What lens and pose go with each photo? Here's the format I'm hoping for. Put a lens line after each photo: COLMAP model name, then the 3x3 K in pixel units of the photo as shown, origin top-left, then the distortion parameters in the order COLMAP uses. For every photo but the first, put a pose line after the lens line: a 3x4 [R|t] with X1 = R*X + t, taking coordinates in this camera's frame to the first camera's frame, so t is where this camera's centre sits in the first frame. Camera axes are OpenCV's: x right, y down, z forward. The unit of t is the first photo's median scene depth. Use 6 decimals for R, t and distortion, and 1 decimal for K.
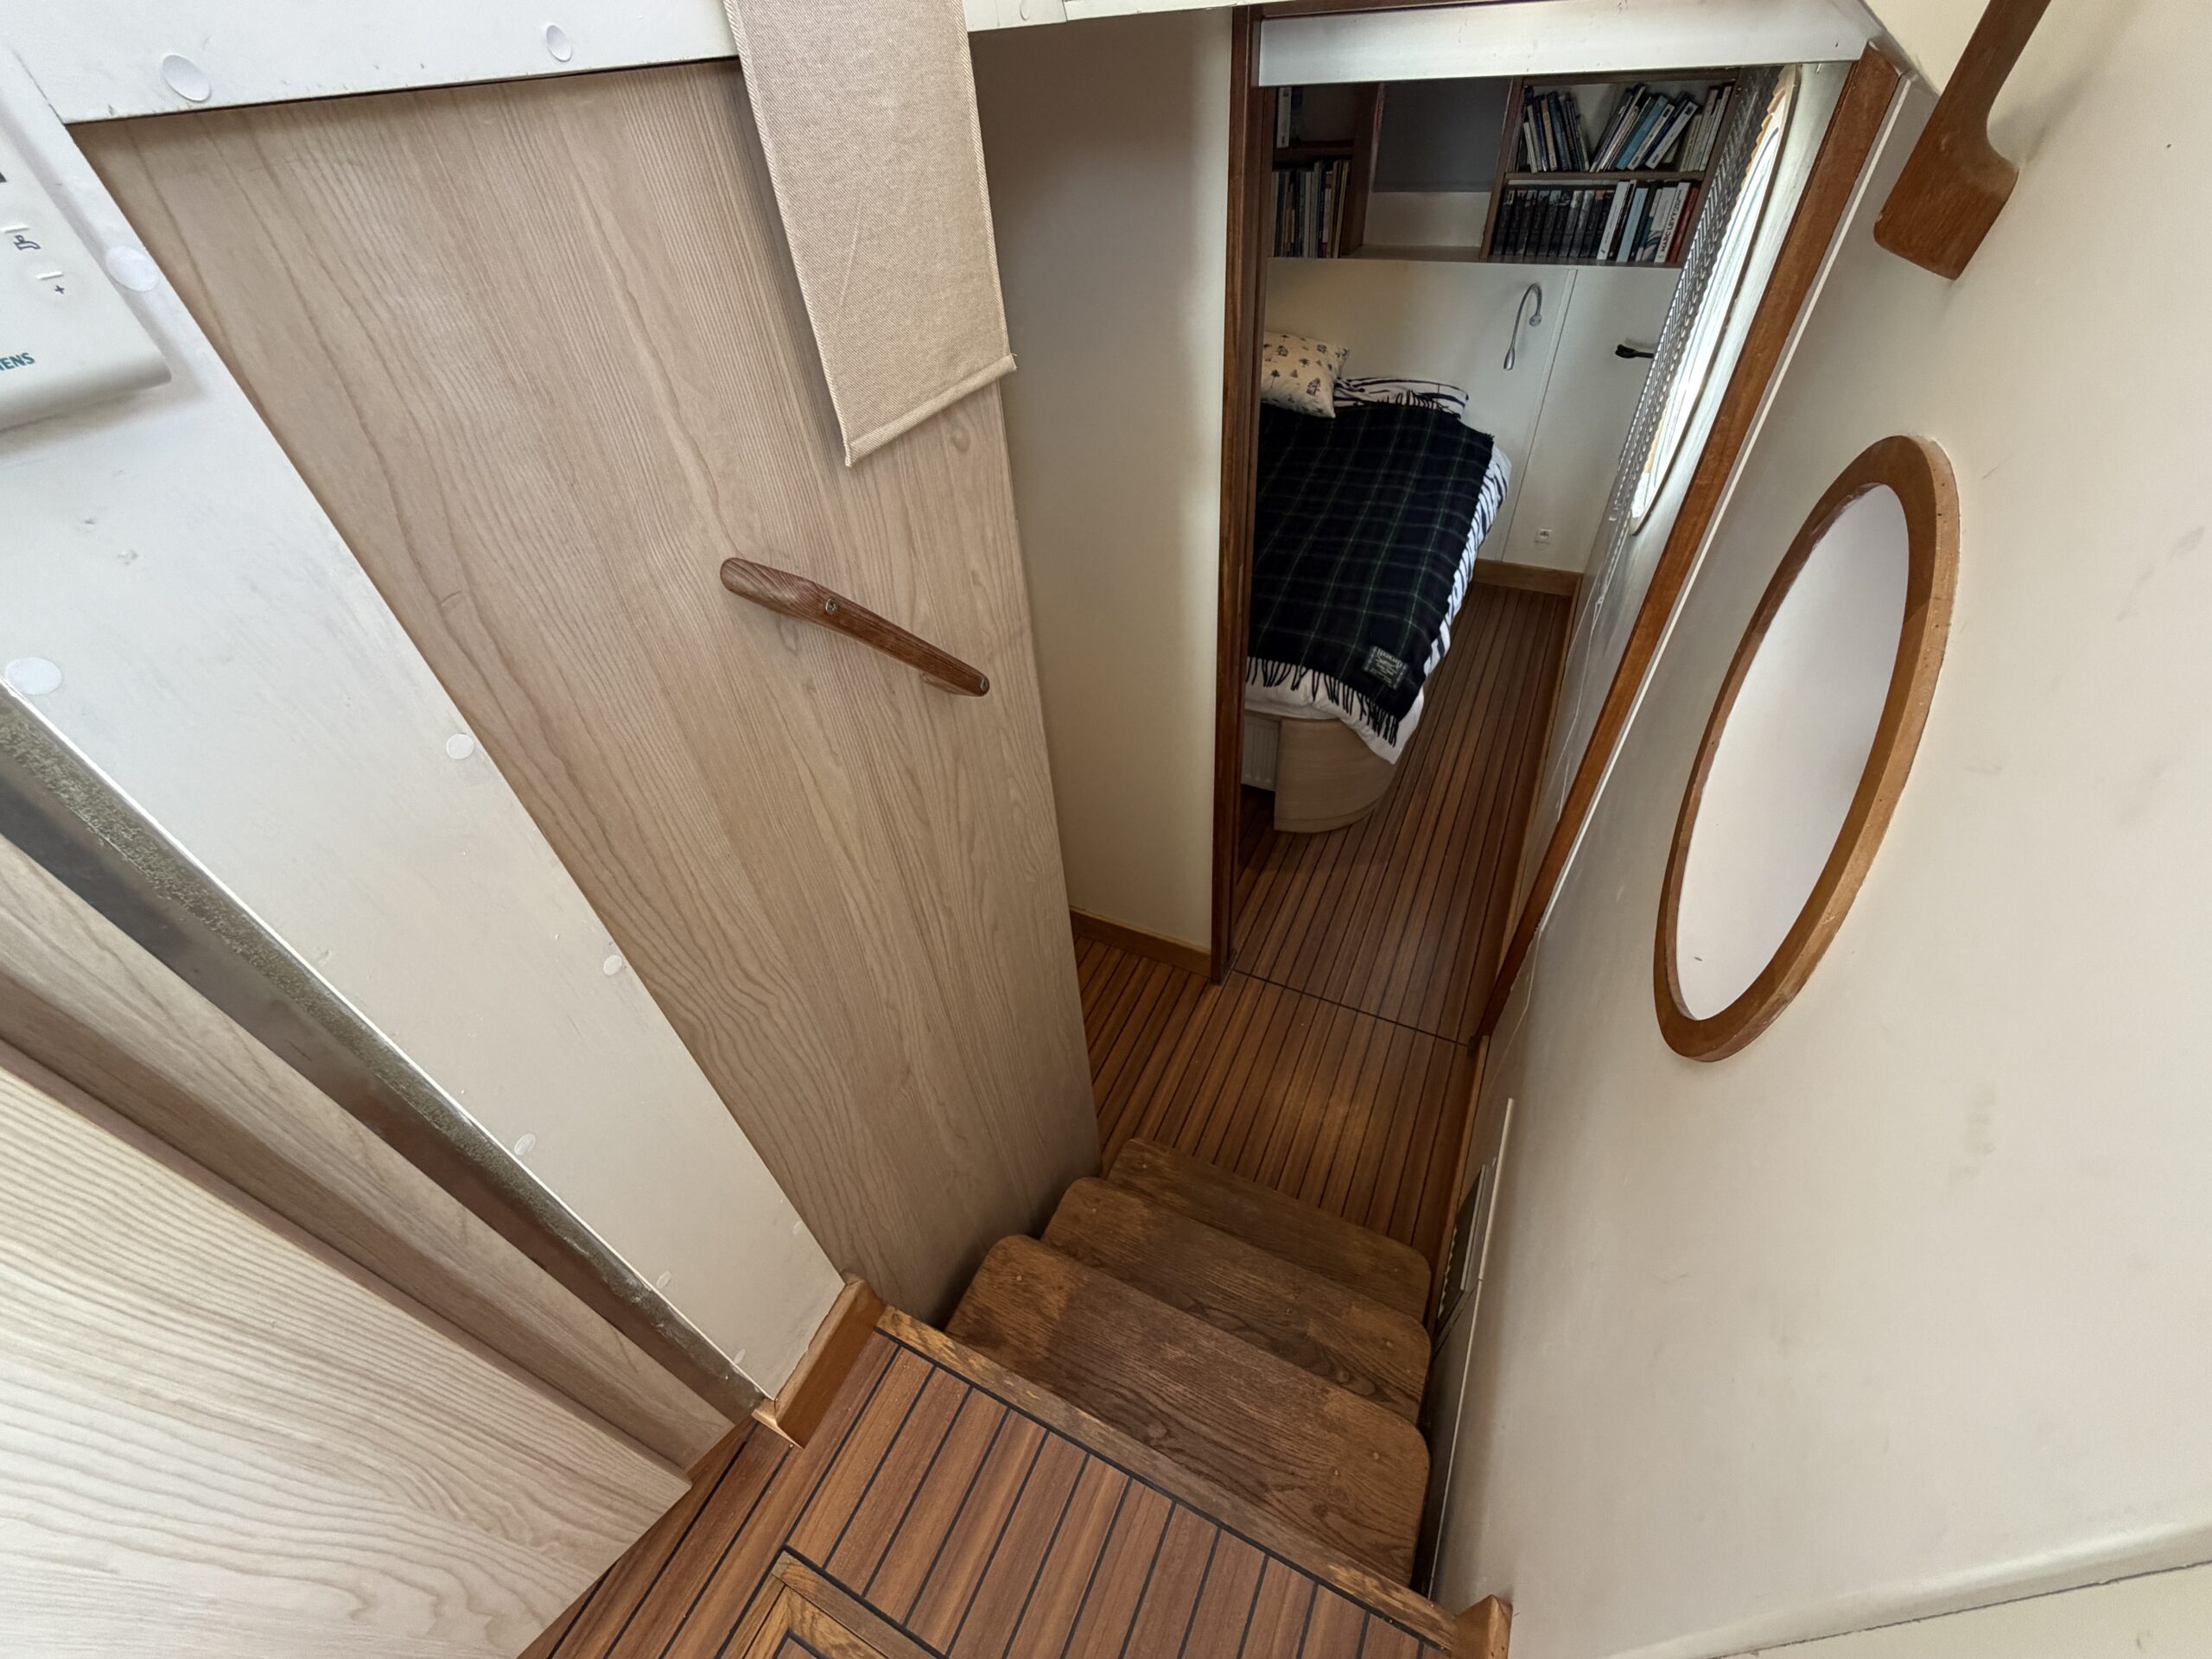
lens RADIAL K [[884.4, 0, 1113.8], [0, 884.4, 832.2], [0, 0, 1]] dist [0.000064, 0.000275]
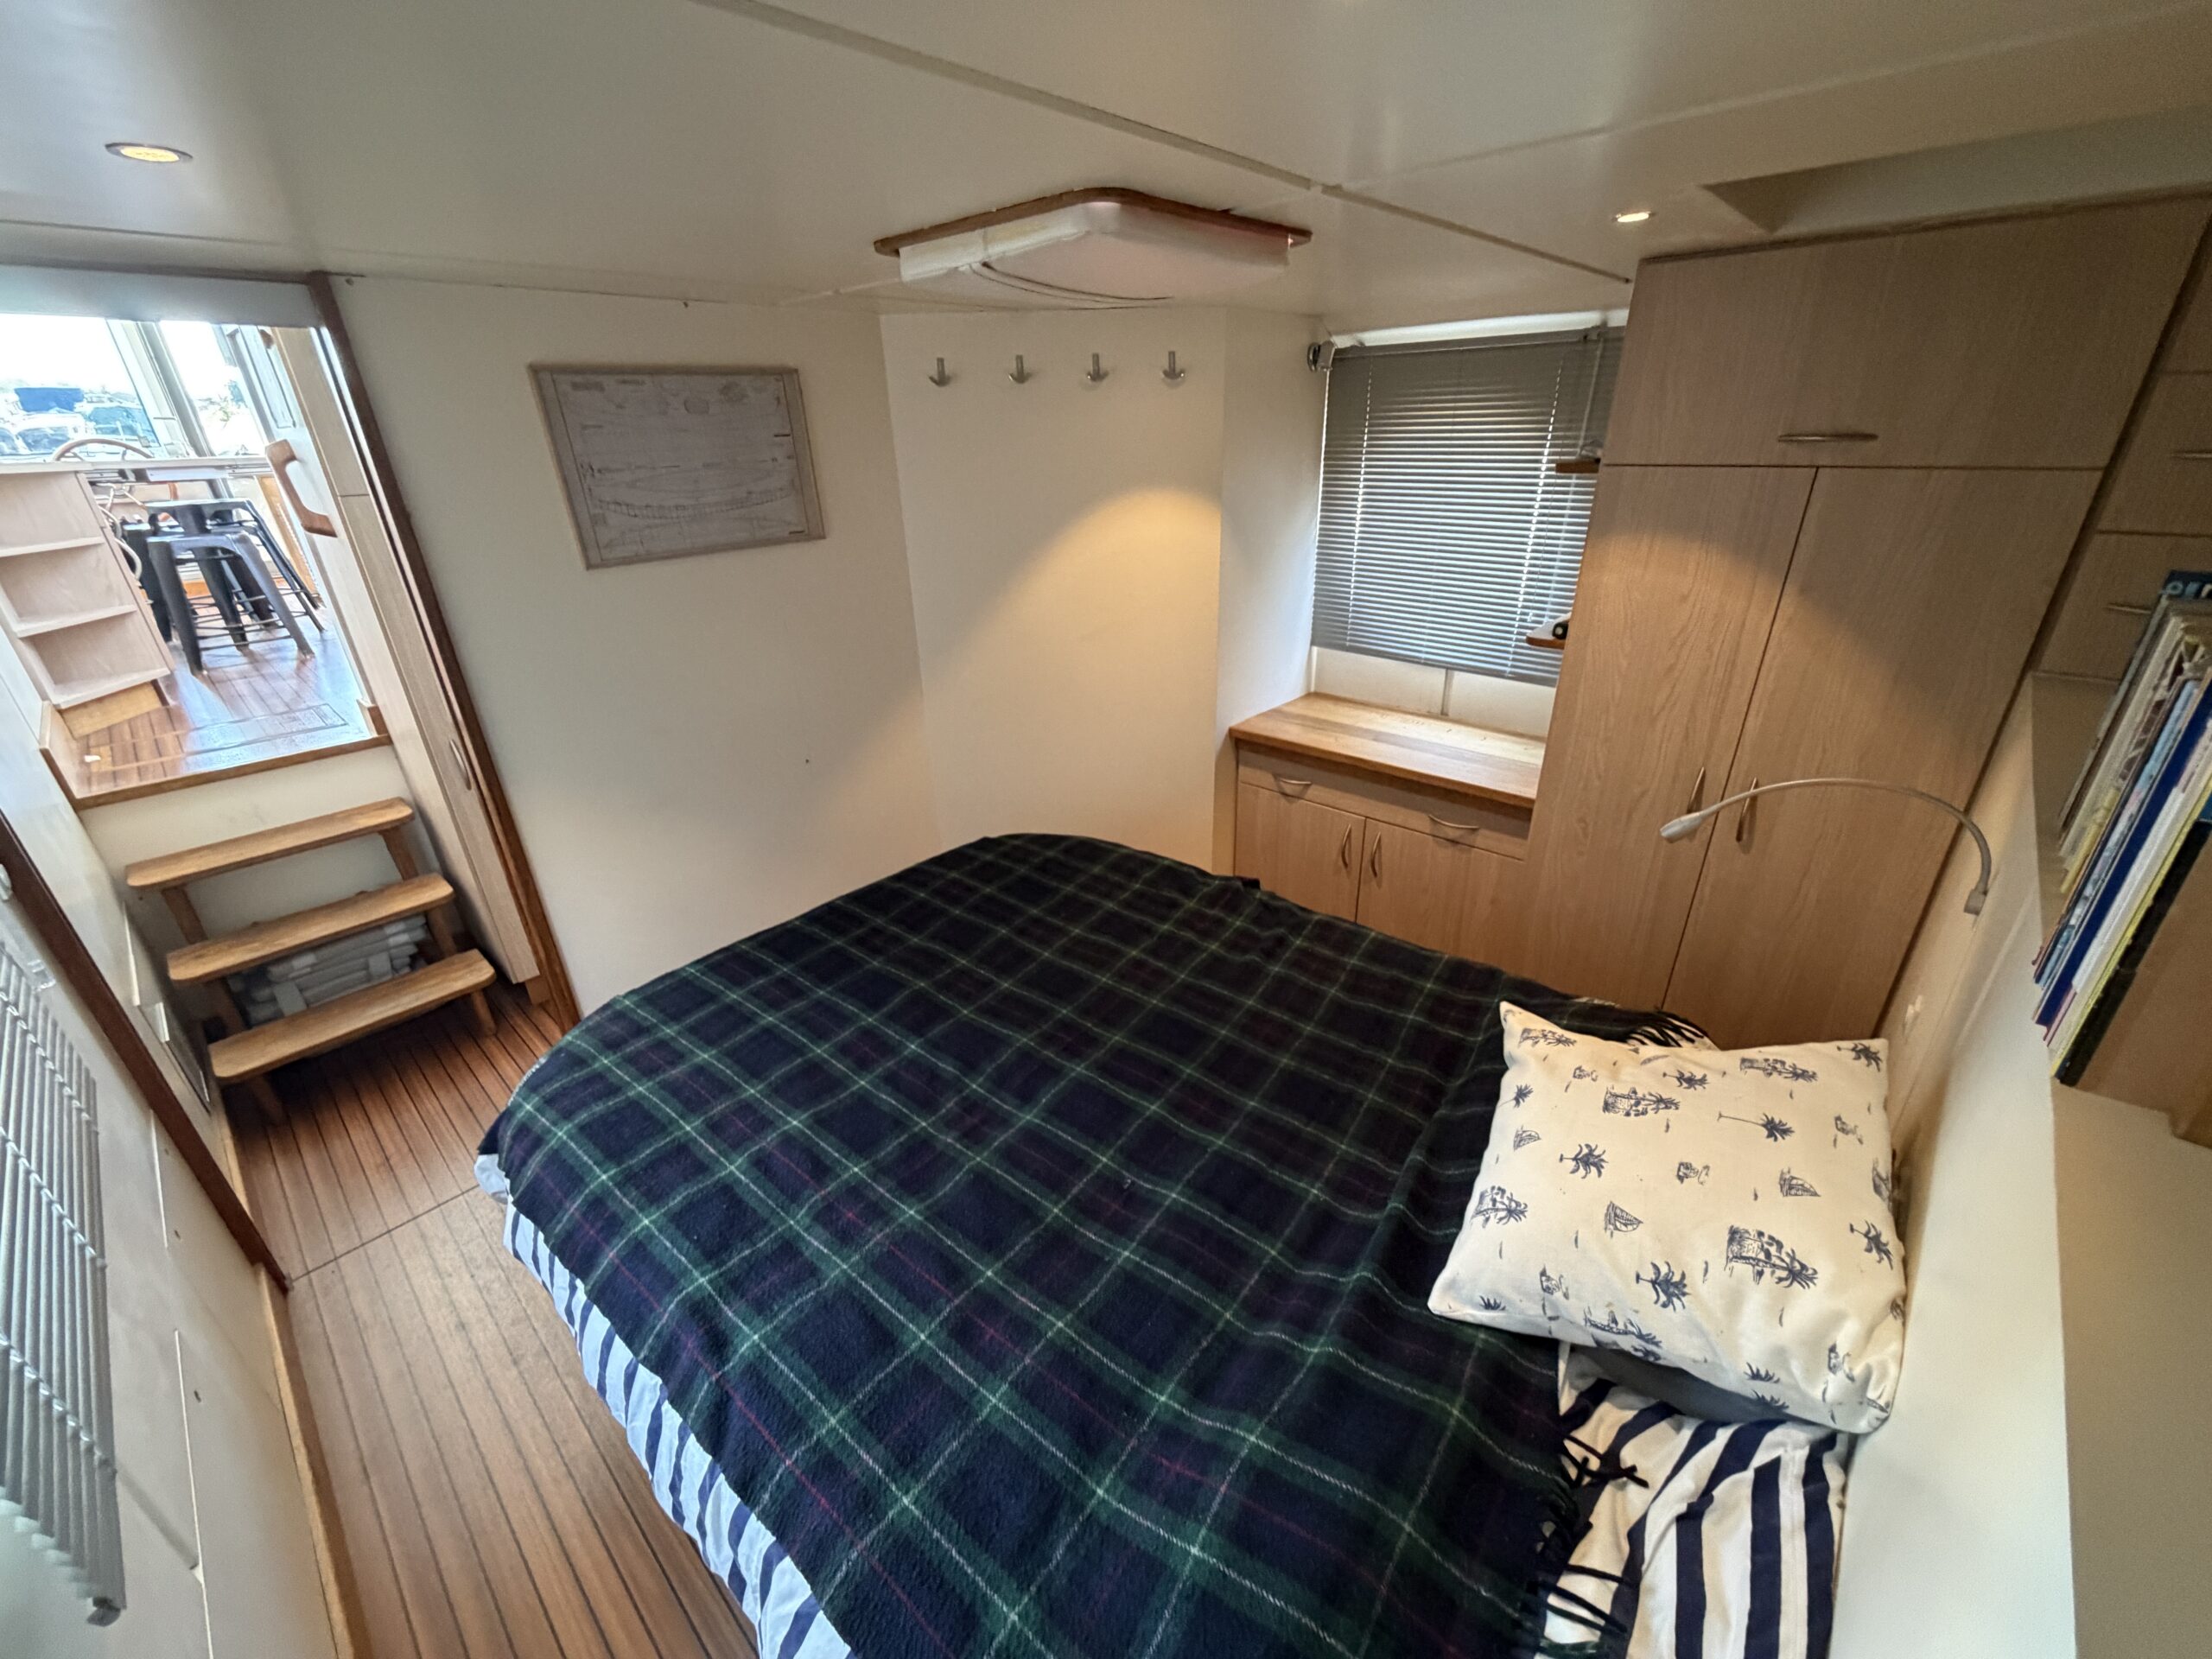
lens RADIAL K [[884.4, 0, 1108.0], [0, 884.4, 833.4], [0, 0, 1]] dist [0.000064, 0.000275]
pose [[-0.297000, 0.462872, -0.835189, 0.496193], [-0.616959, 0.574553, 0.537819, -0.712747], [0.728802, 0.675010, 0.114931, 0.852256]]
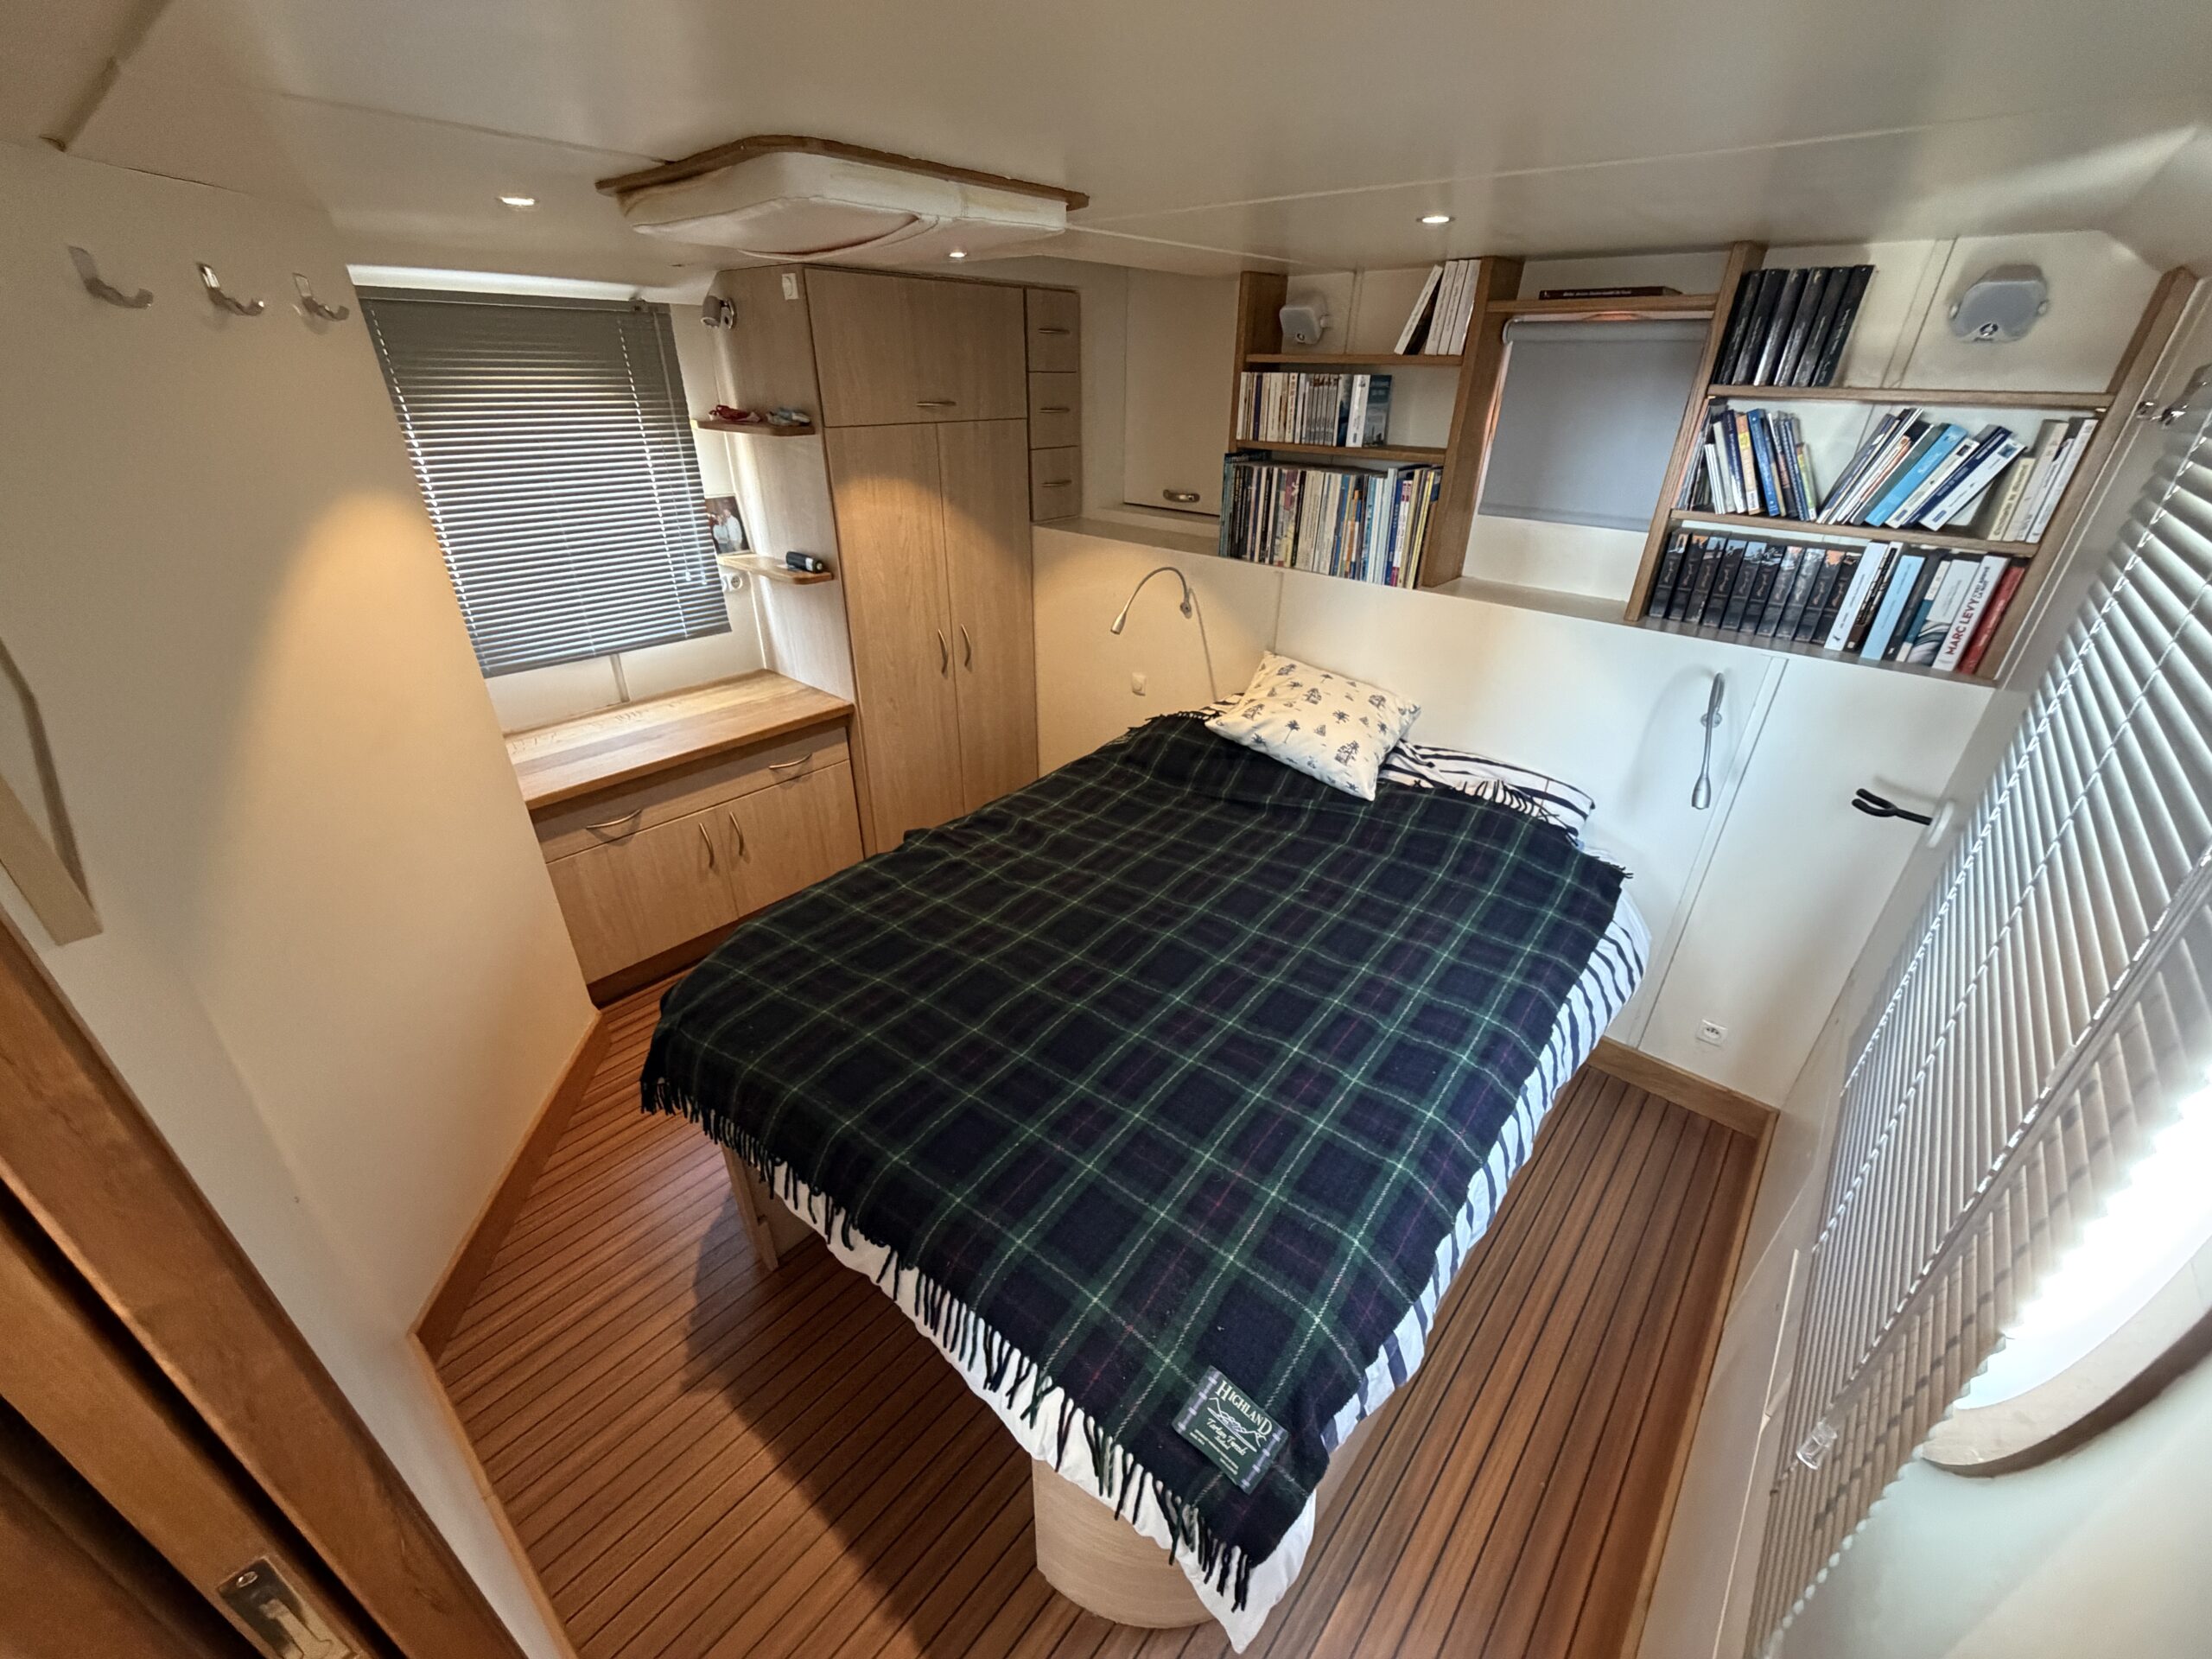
lens RADIAL K [[884.4, 0, 1113.5], [0, 884.4, 828.8], [0, 0, 1]] dist [0.000064, 0.000275]
pose [[0.961468, 0.186745, -0.201757, 0.219235], [-0.231719, 0.945397, -0.229195, -0.274819], [0.147940, 0.267114, 0.952241, 0.376690]]
